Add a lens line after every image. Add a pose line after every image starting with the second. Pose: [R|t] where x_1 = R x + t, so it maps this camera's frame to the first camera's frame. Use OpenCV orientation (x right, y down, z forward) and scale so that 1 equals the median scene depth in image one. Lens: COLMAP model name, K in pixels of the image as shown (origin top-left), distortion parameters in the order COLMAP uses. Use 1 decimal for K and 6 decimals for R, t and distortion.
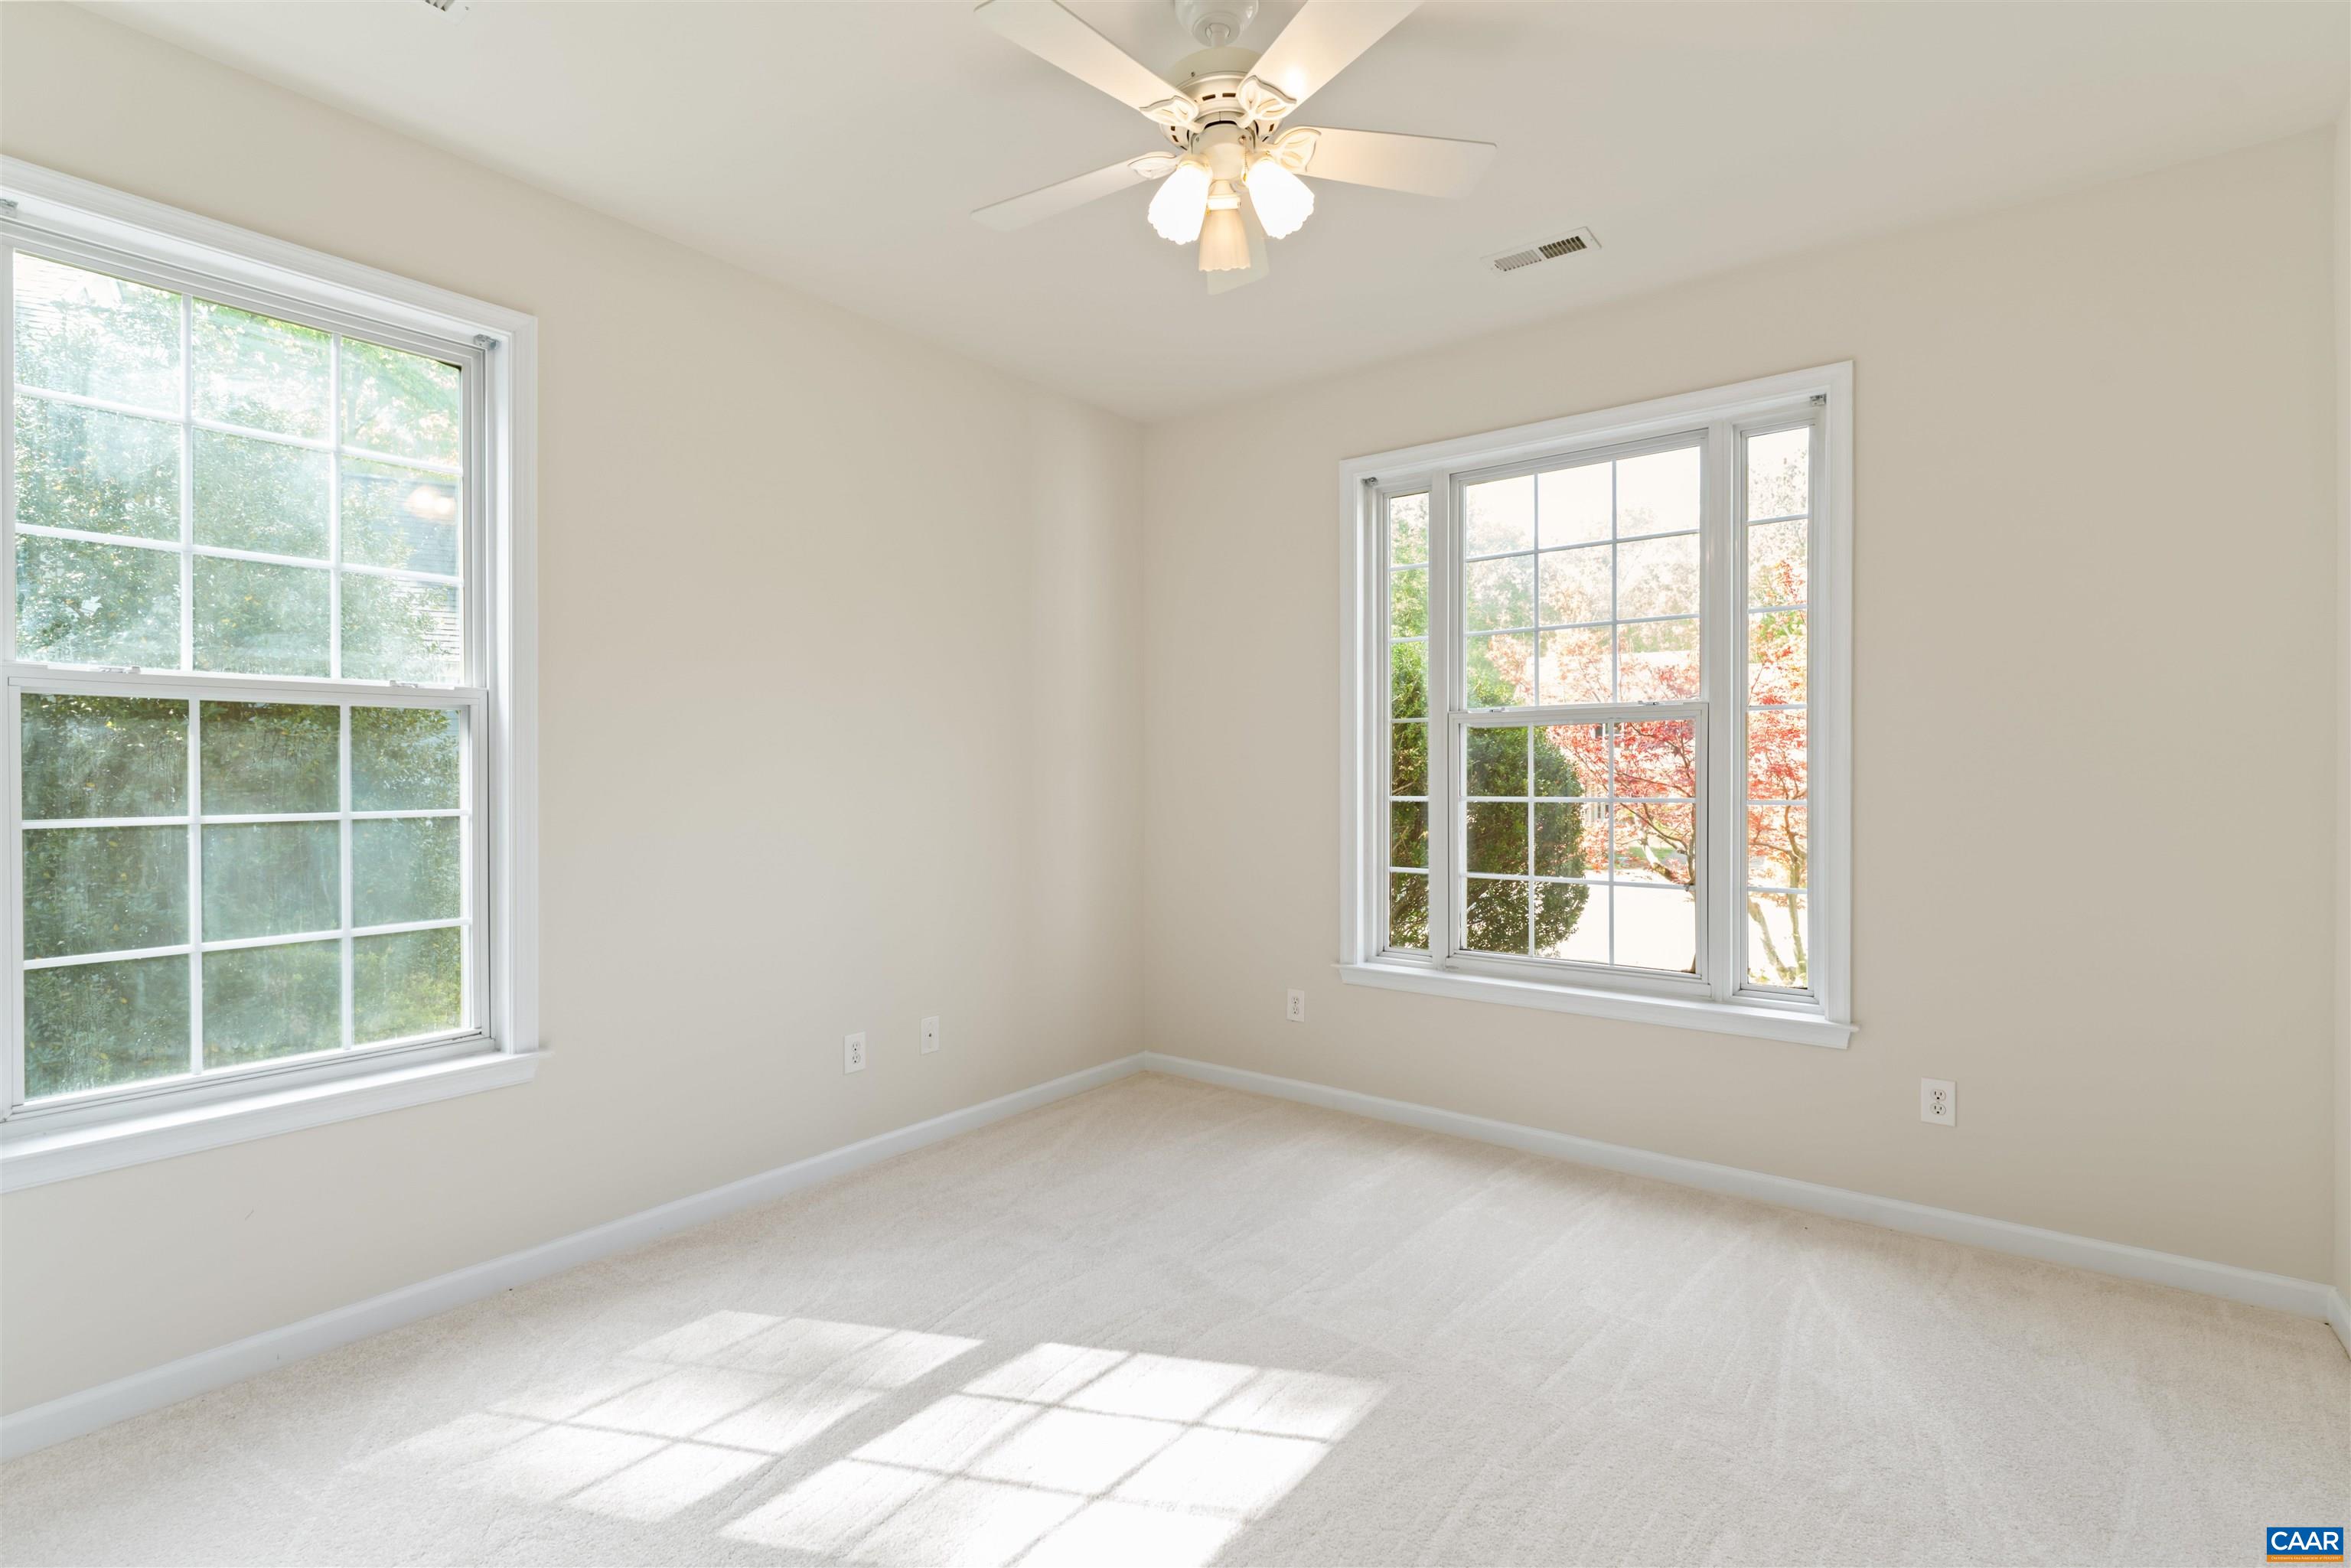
lens RADIAL K [[1087.6, 0, 1175.5], [0, 1087.6, 784.0], [0, 0, 1]] dist [0.013498, -0.000462]
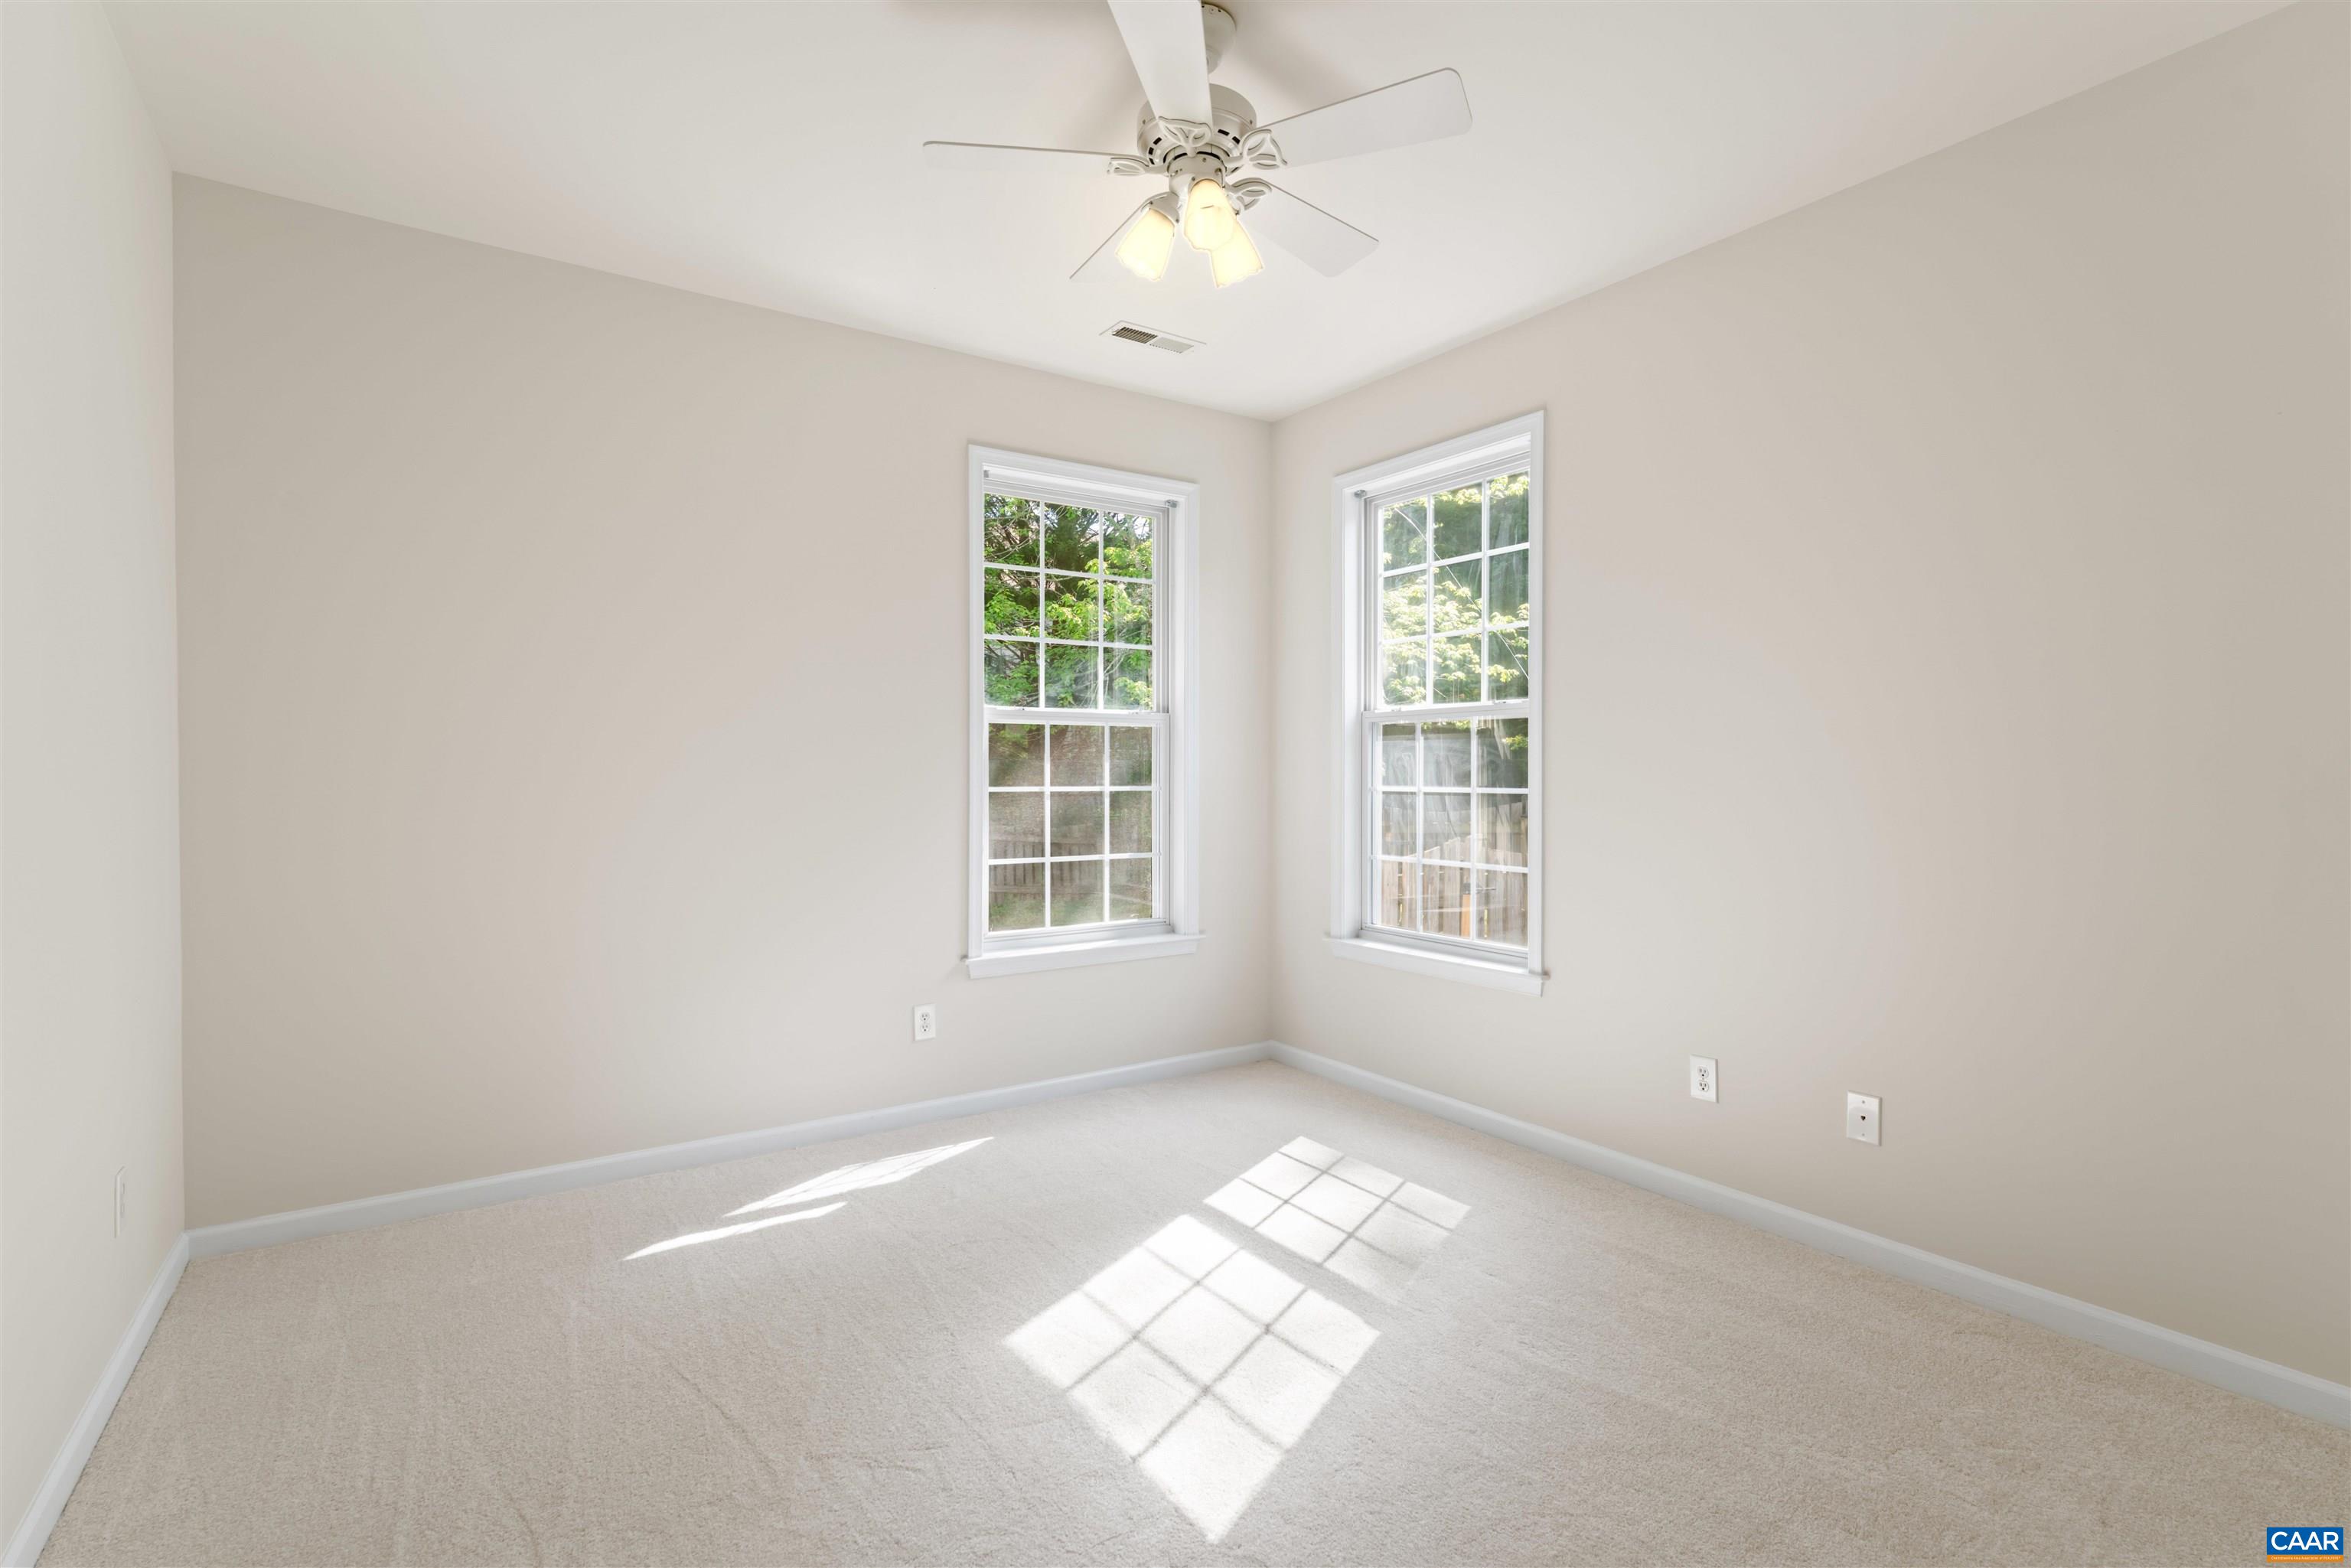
lens RADIAL K [[1087.6, 0, 1175.5], [0, 1087.6, 784.0], [0, 0, 1]] dist [0.013498, -0.000462]
pose [[-0.307187, 0.021073, -0.951416, 0.837247], [0.001011, 0.999761, 0.021817, -0.014929], [0.951649, 0.005740, -0.307135, 1.064751]]
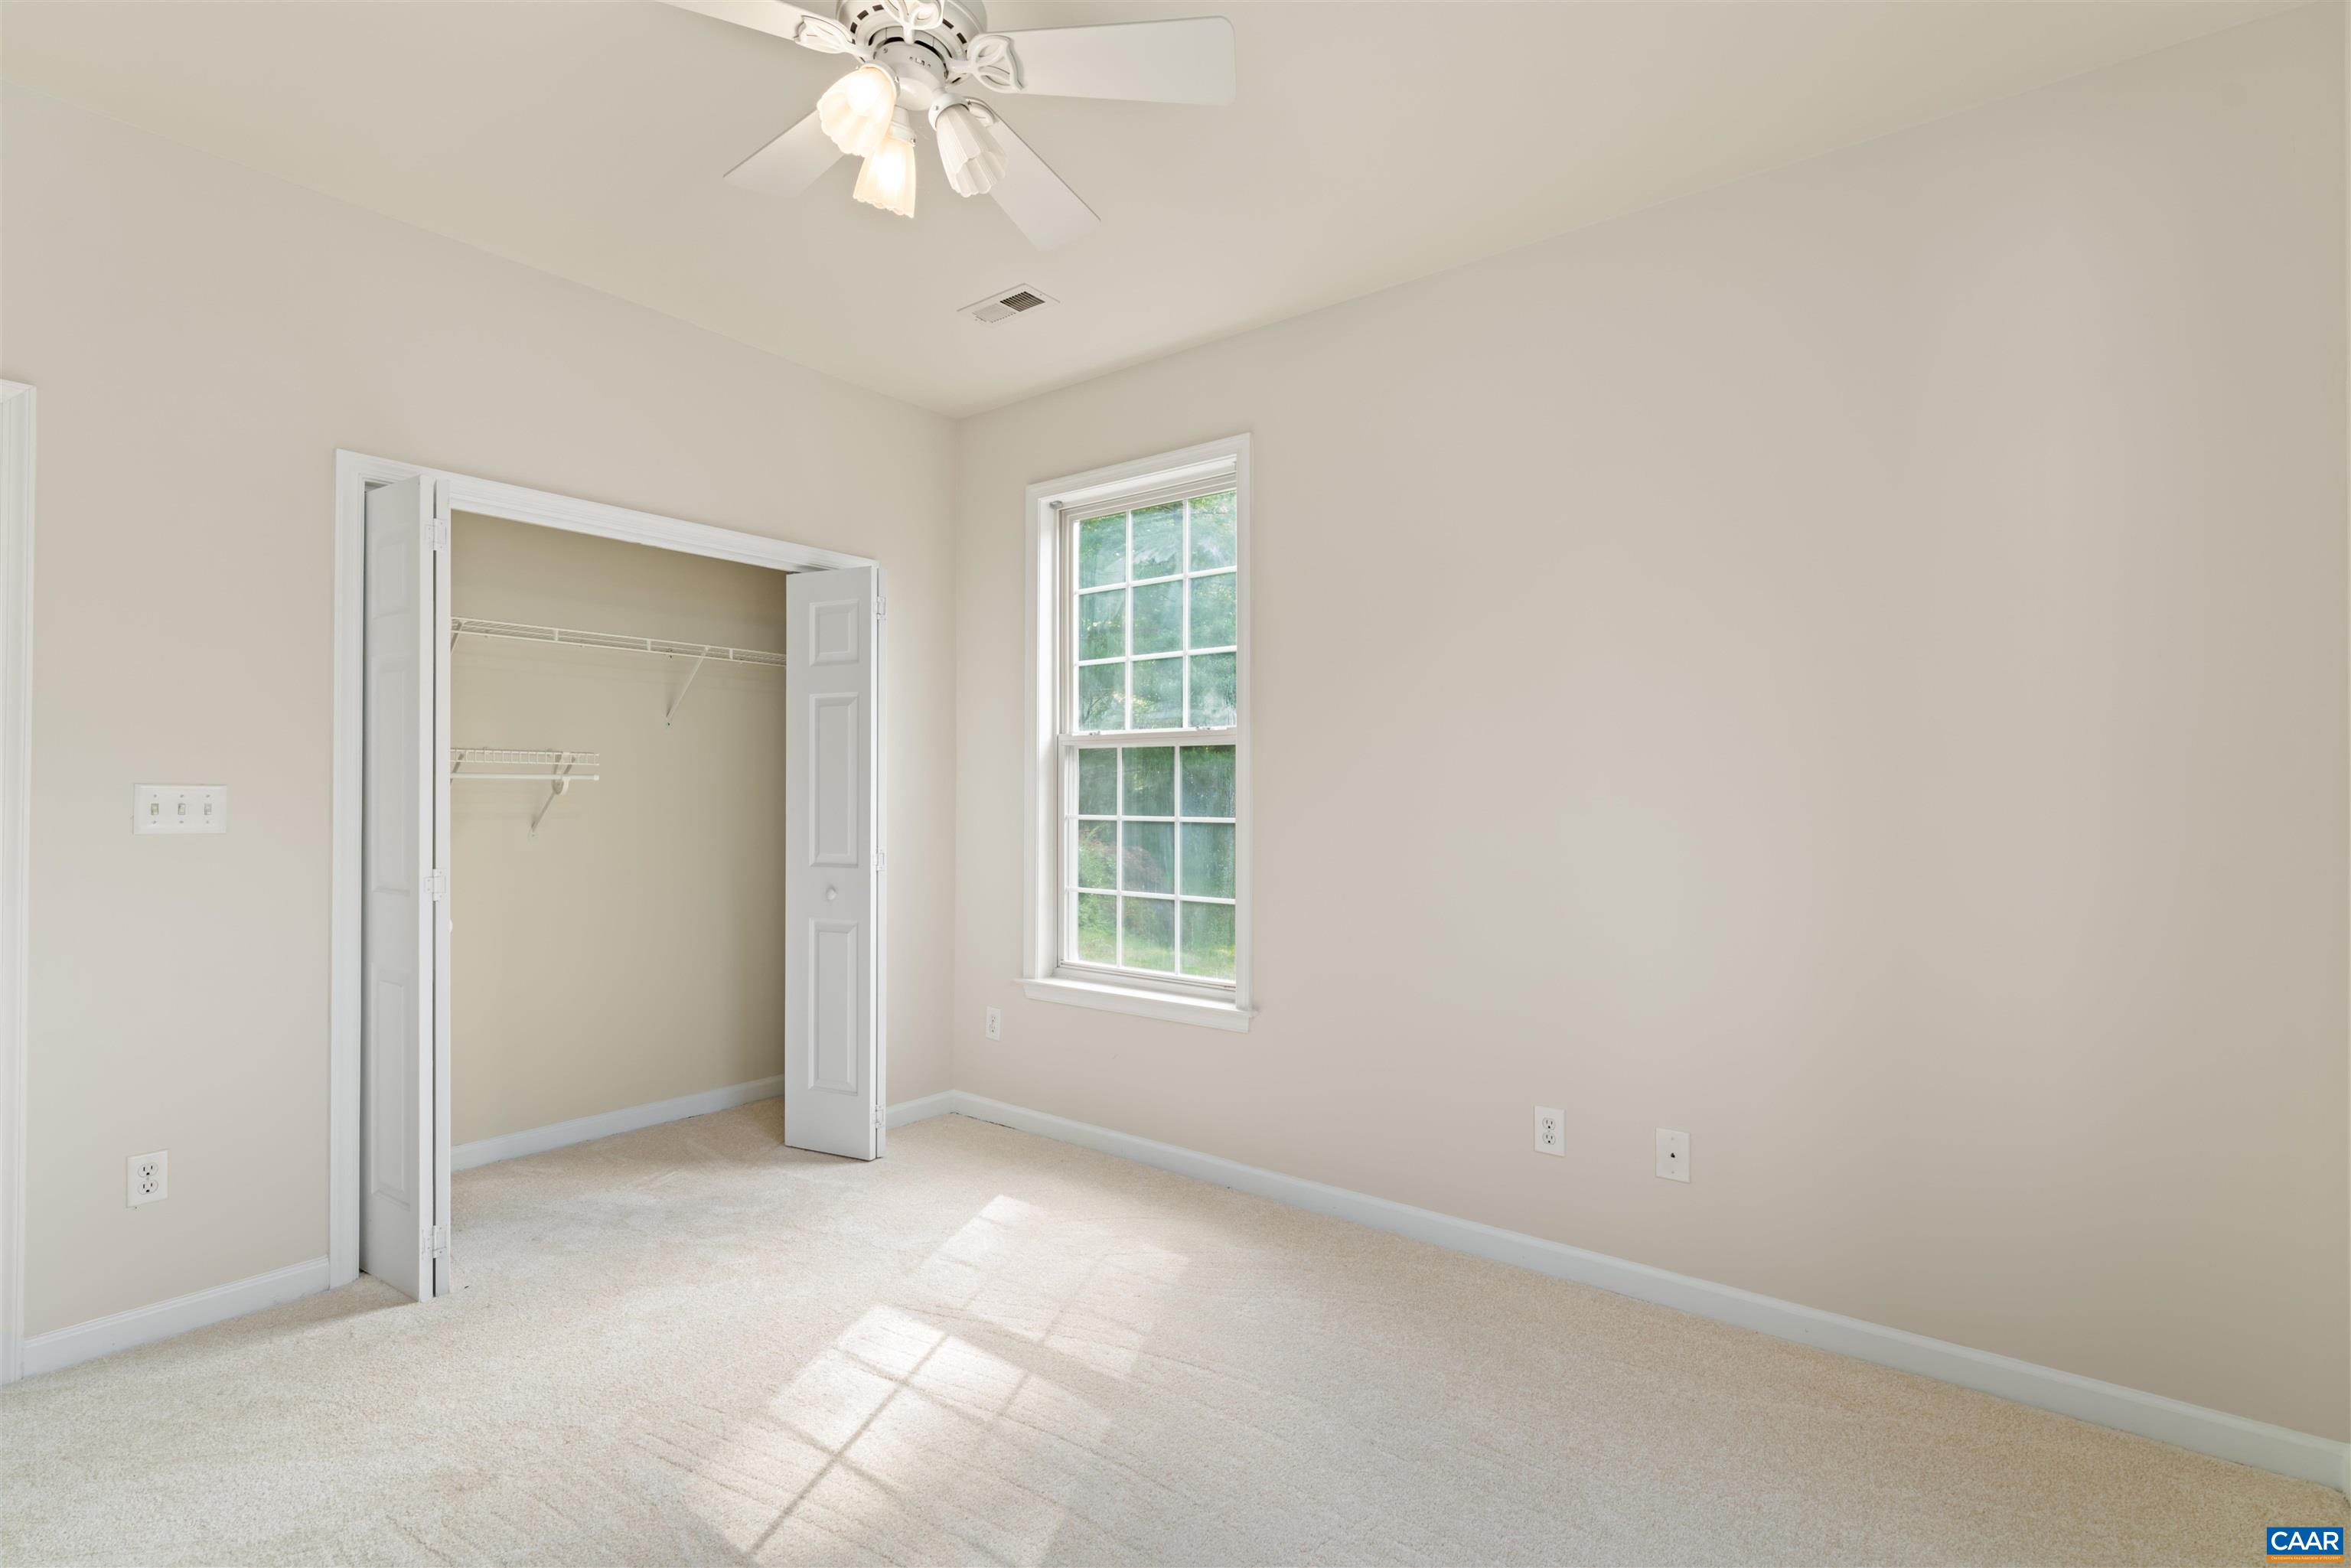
lens RADIAL K [[1122.7, 0, 1132.8], [0, 1122.7, 795.1], [0, 0, 1]] dist [0.002869, 0.001051]
pose [[-0.032299, 0.006225, -0.999459, 0.776844], [-0.006806, 0.999956, 0.006448, -0.013599], [0.999455, 0.007011, -0.032255, 0.986258]]
